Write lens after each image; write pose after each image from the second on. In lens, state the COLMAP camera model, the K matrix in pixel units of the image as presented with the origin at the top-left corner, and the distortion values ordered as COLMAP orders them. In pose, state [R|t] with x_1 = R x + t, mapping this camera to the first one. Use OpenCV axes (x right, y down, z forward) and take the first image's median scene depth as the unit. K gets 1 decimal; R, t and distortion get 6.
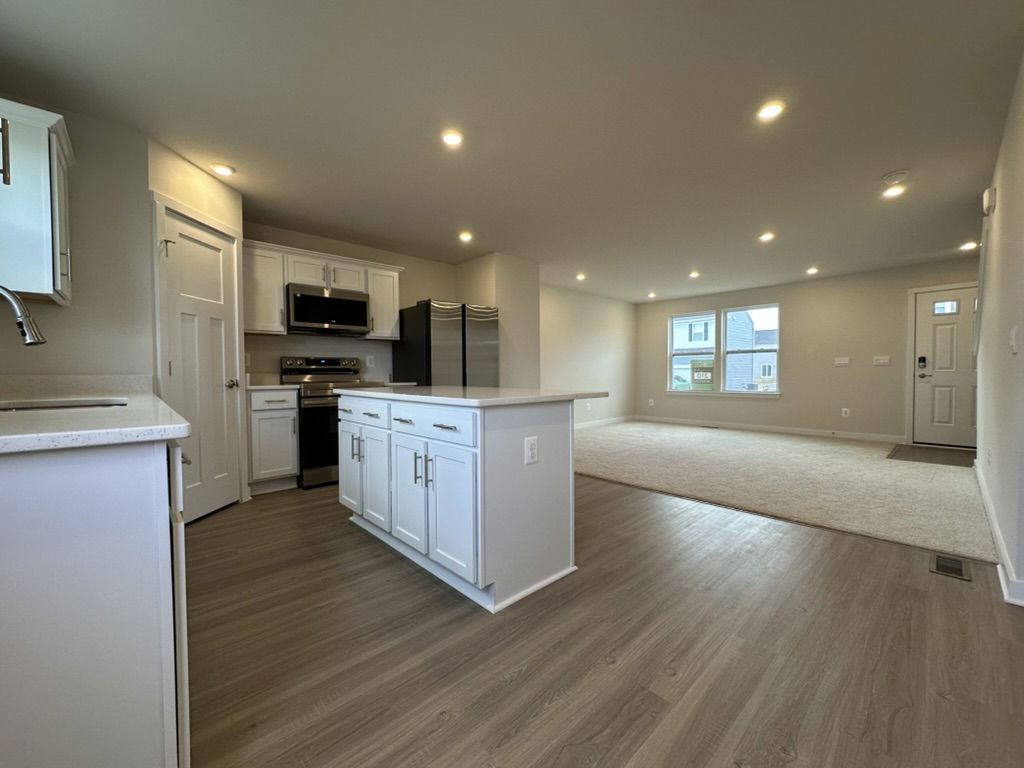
lens RADIAL K [[407.2, 0, 512.0], [0, 407.2, 384.0], [0, 0, 1]] dist [-0.001302, -0.000135]
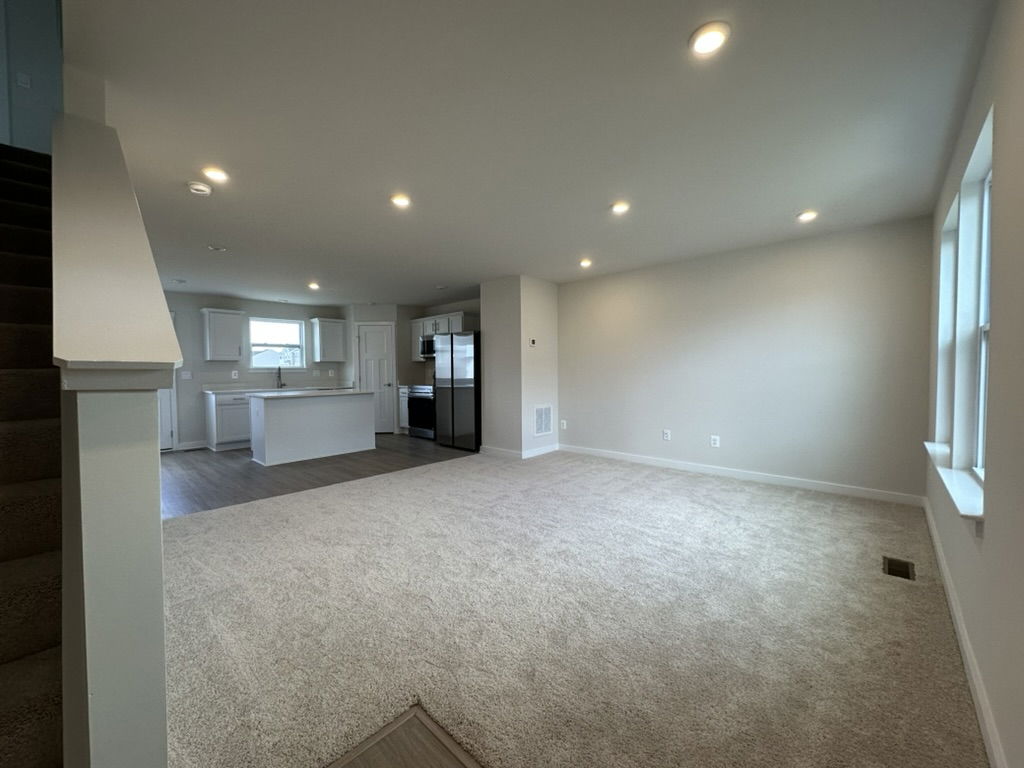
lens RADIAL K [[407.2, 0, 512.0], [0, 407.2, 384.0], [0, 0, 1]] dist [-0.001302, -0.000135]
pose [[0.081860, 0.045299, -0.995614, 1.634359], [-0.019570, 0.998847, 0.043837, -0.111612], [0.996452, 0.015896, 0.082652, 1.370877]]
